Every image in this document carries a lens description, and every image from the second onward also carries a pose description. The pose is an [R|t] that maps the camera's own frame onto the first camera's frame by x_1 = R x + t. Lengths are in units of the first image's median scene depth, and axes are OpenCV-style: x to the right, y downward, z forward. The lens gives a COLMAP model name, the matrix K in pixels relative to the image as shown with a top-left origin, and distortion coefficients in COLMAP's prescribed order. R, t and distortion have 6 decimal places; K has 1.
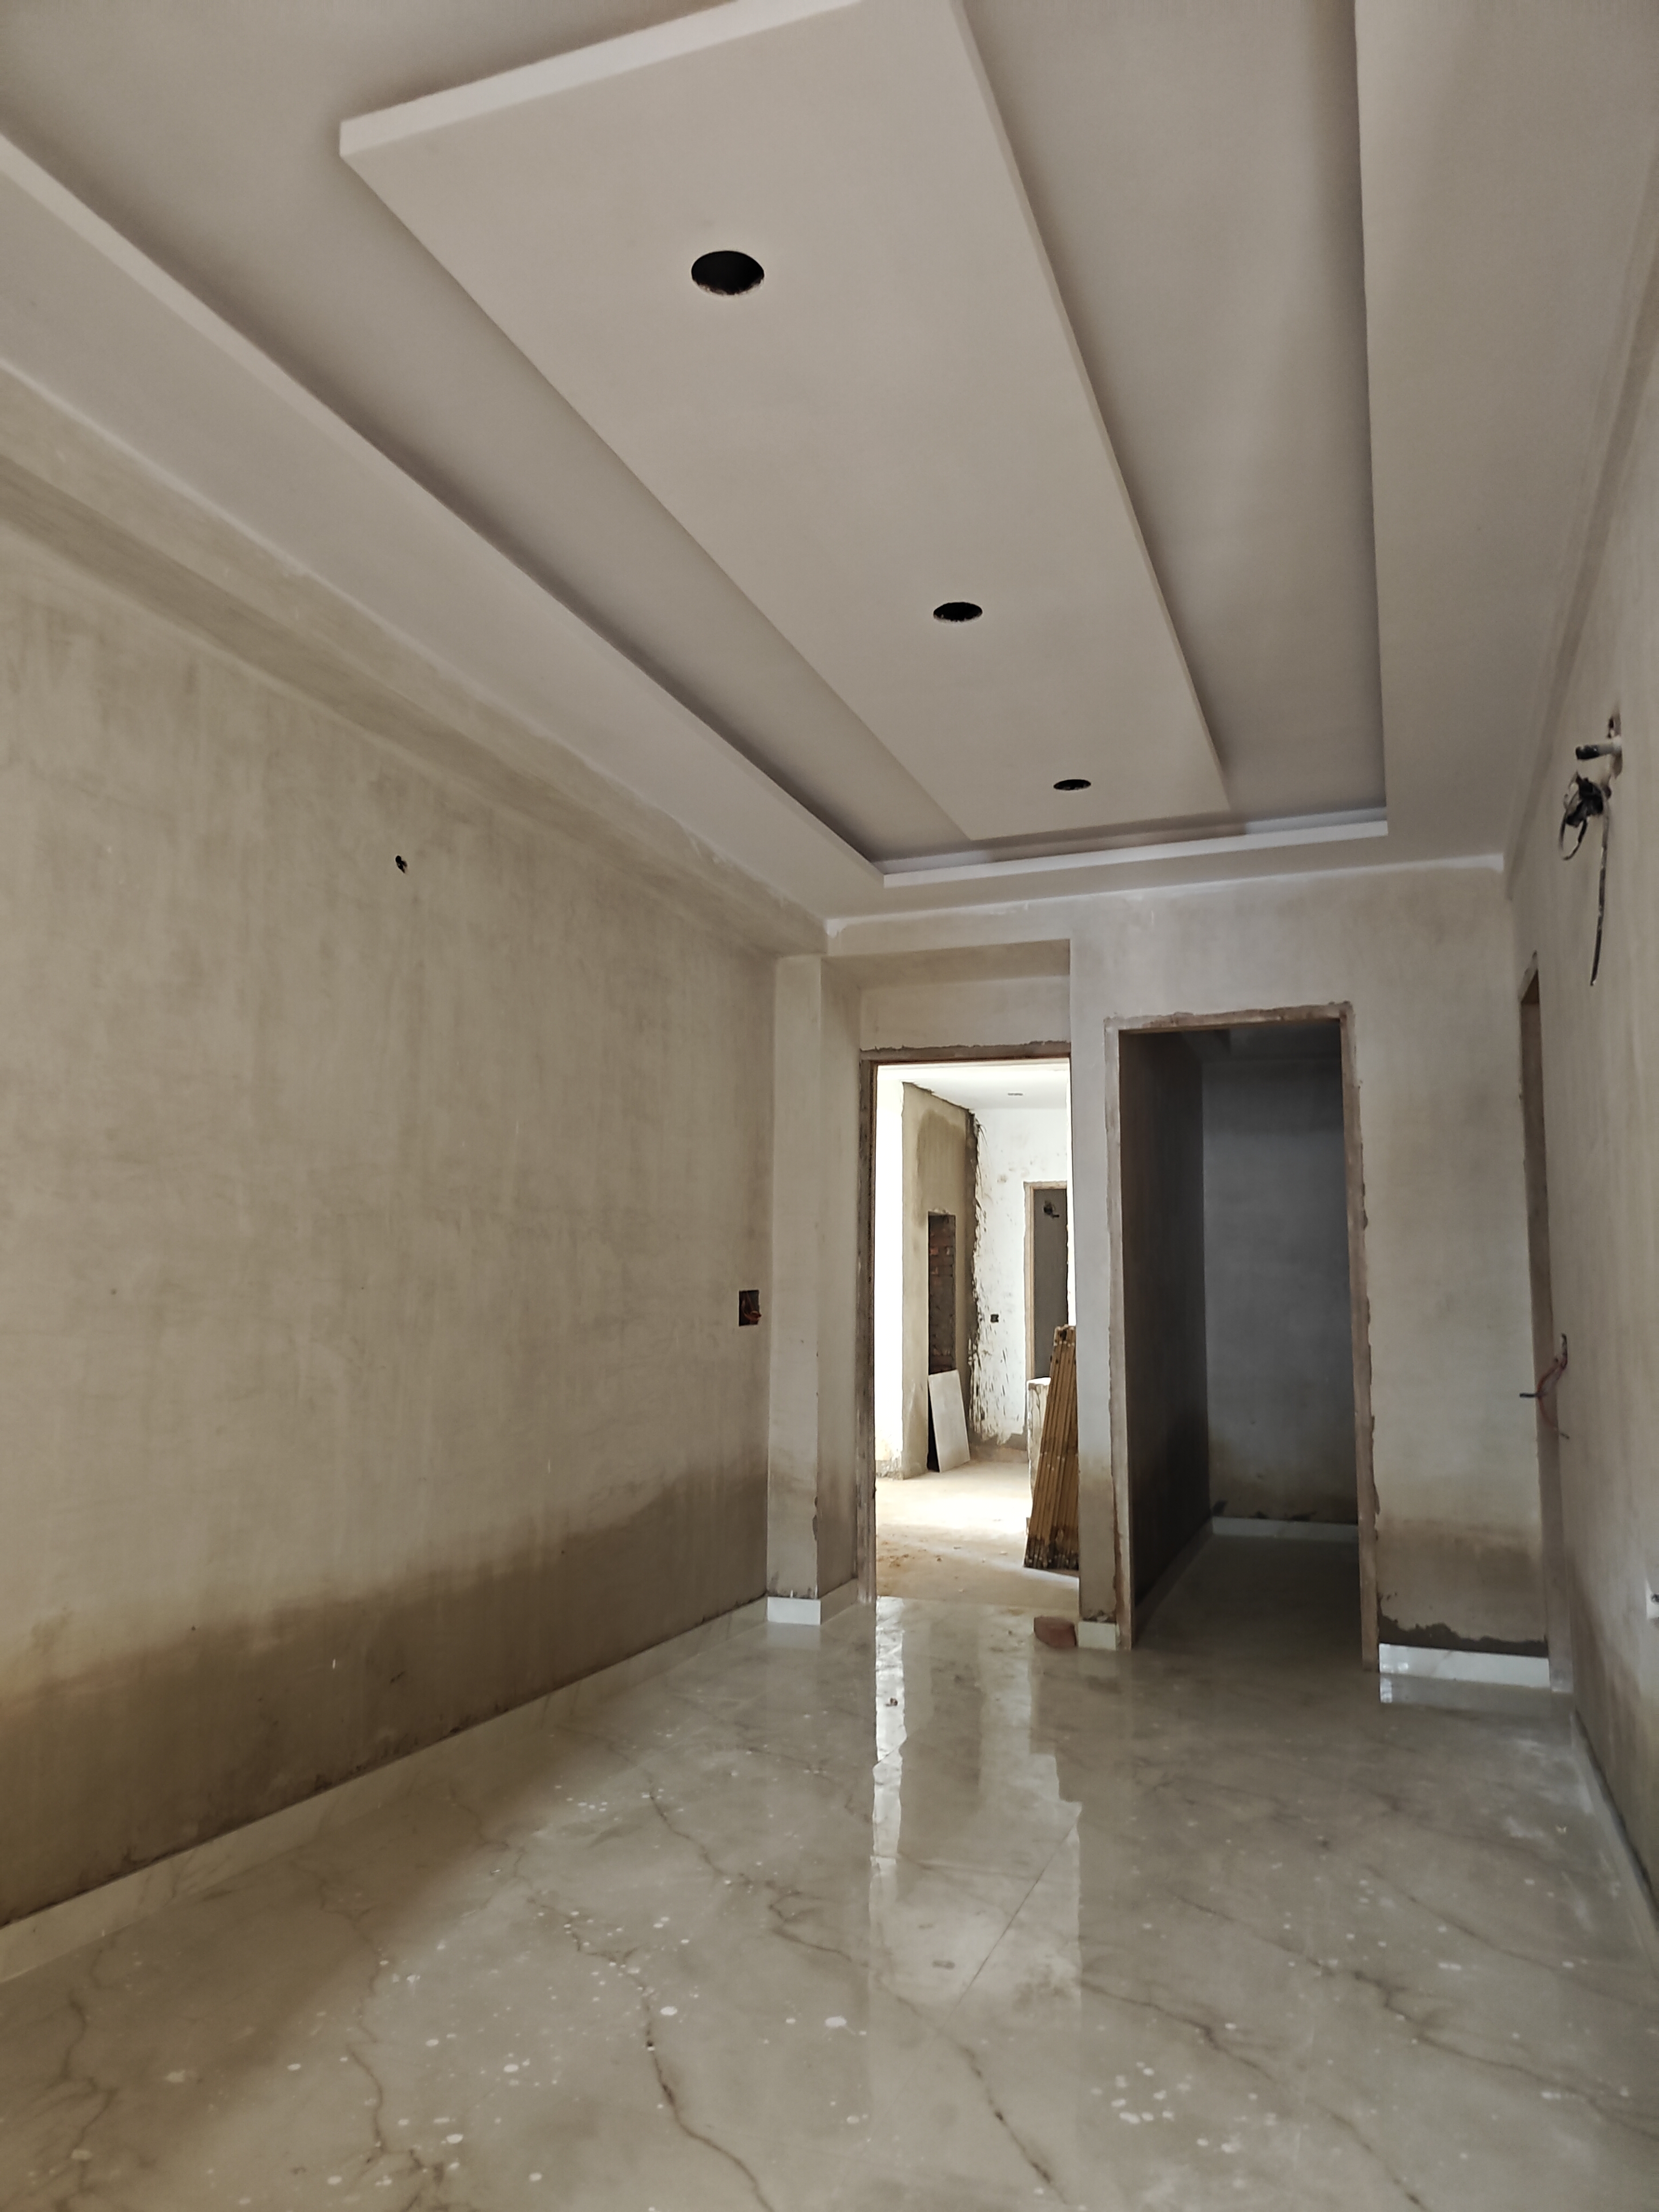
lens RADIAL K [[1530.7, 0, 829.5], [0, 1530.7, 1106.0], [0, 0, 1]] dist [0.000158, 0.000069]
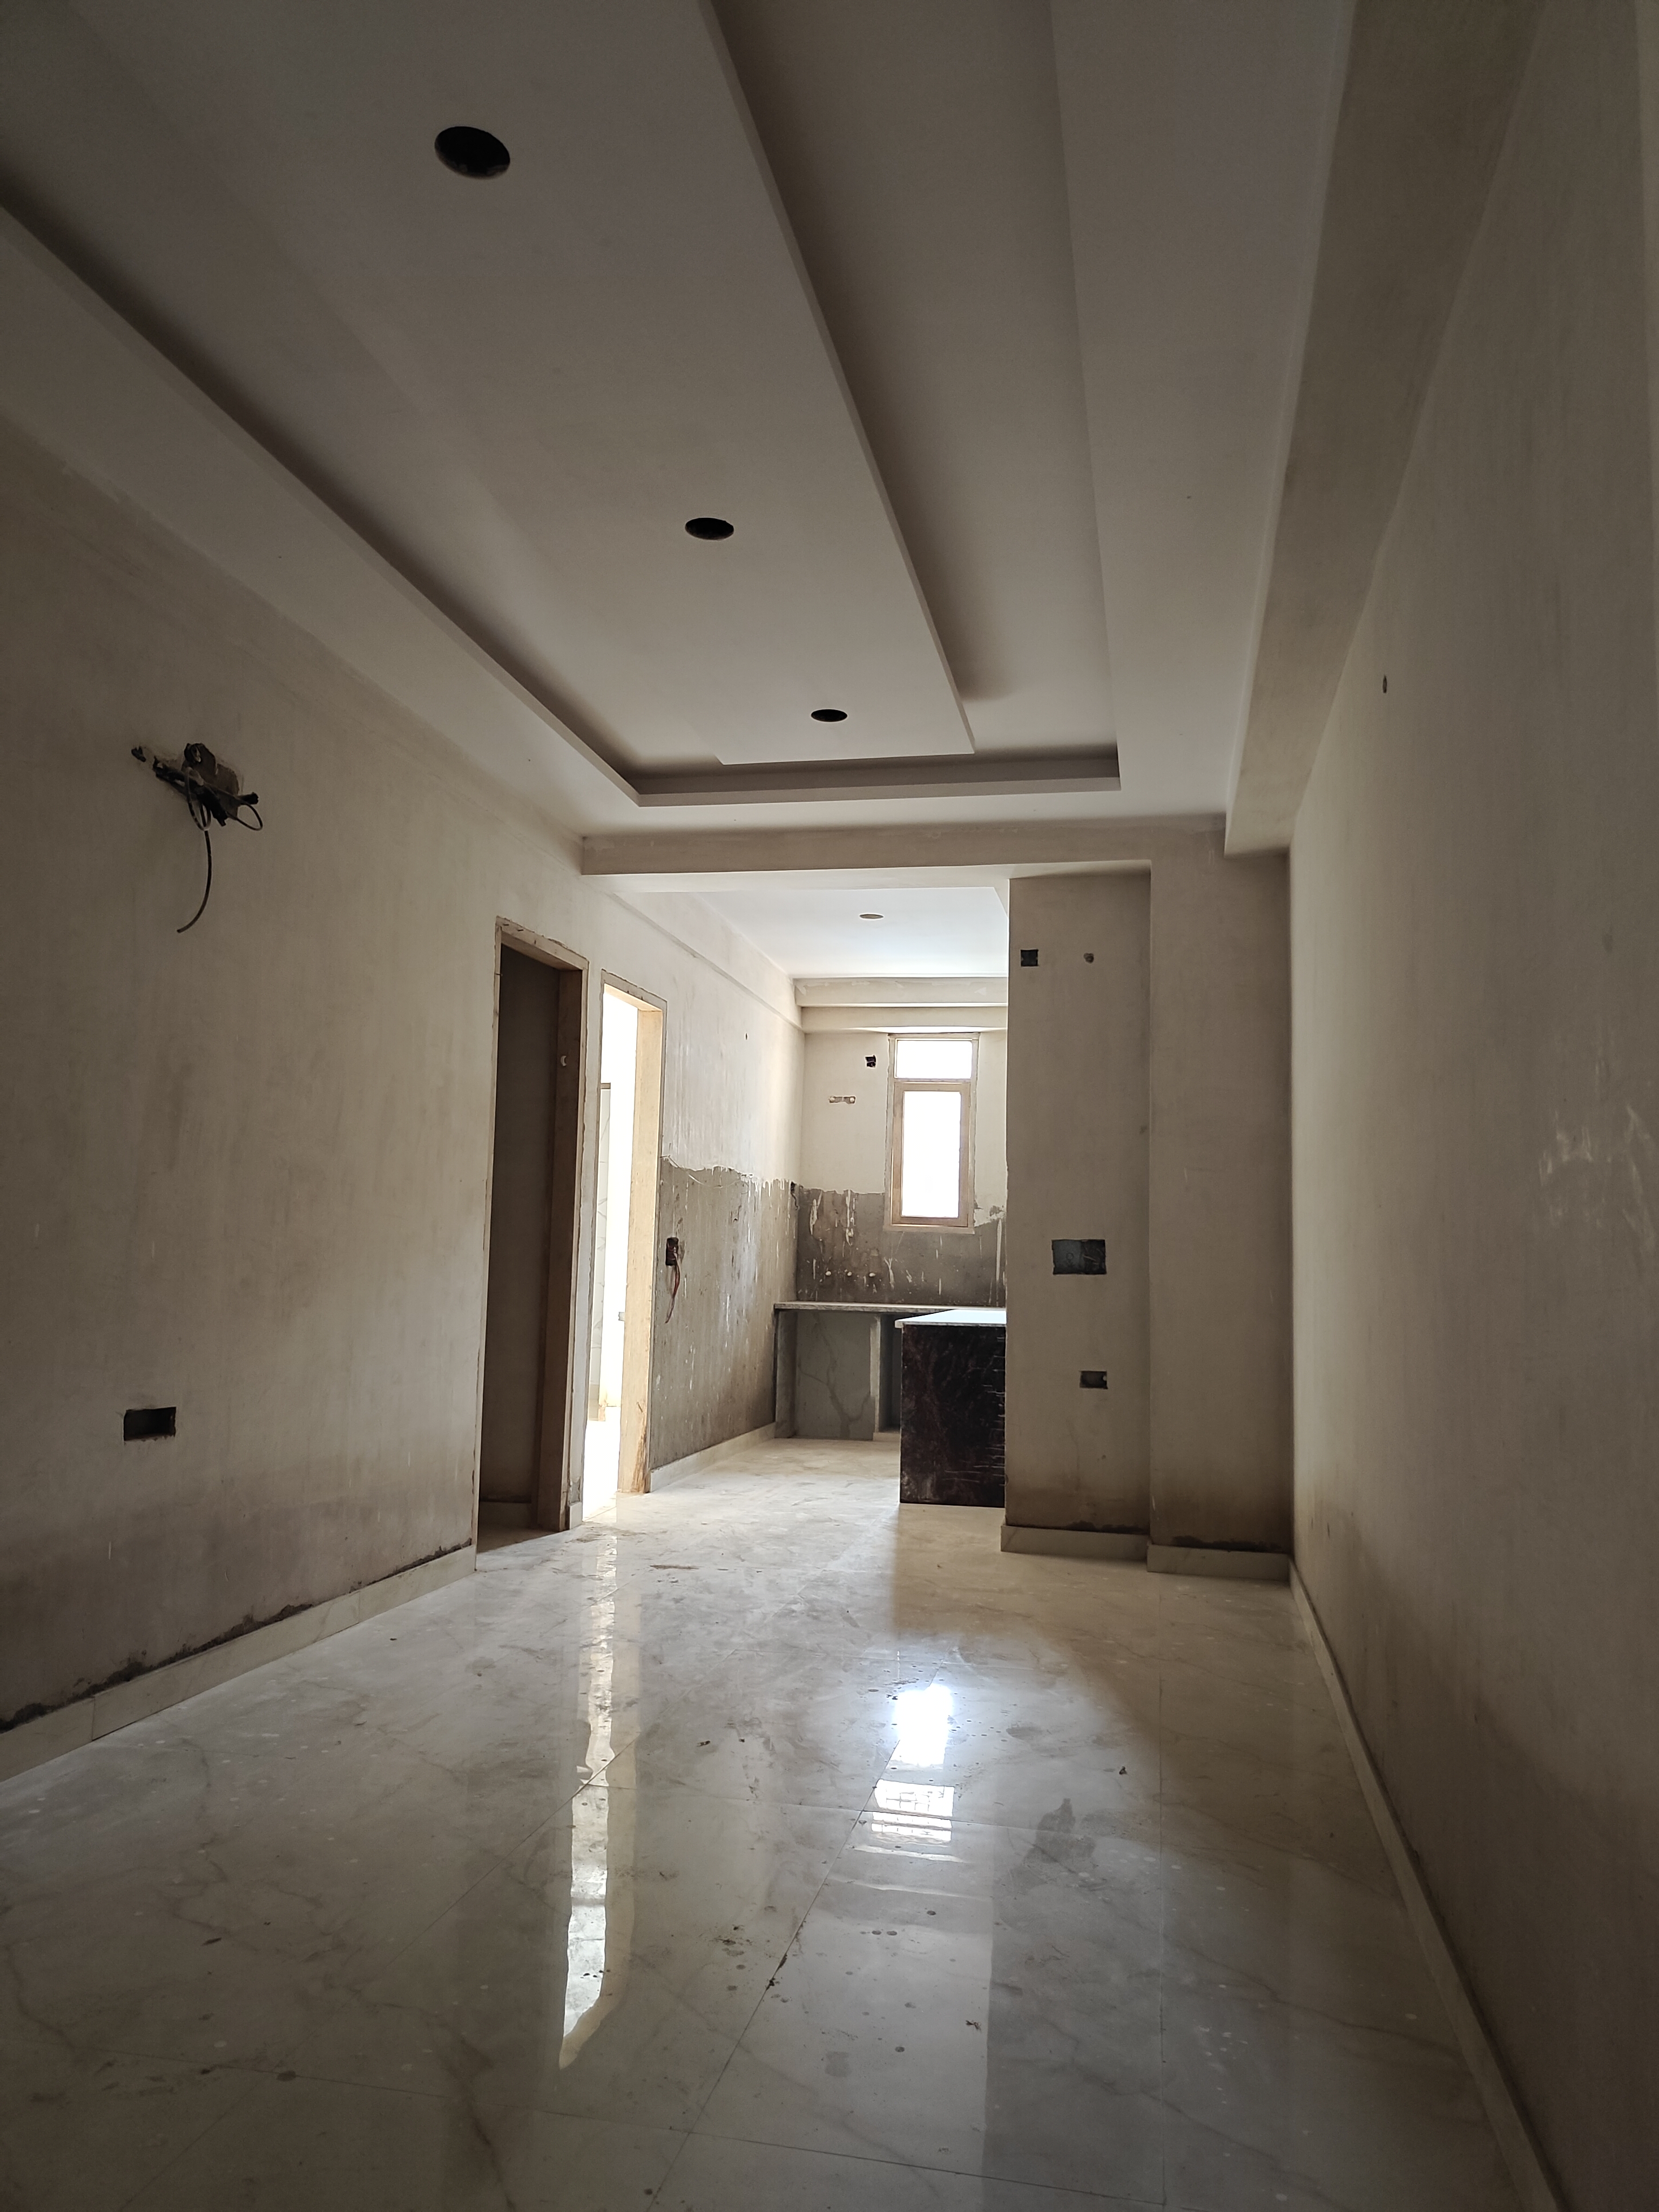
lens RADIAL K [[1530.7, 0, 829.5], [0, 1530.7, 1106.0], [0, 0, 1]] dist [0.000158, 0.000069]
pose [[-0.989092, -0.047768, -0.139339, 0.130005], [-0.014189, 0.972455, -0.232657, 0.287719], [0.146614, -0.228142, -0.962526, 1.919591]]
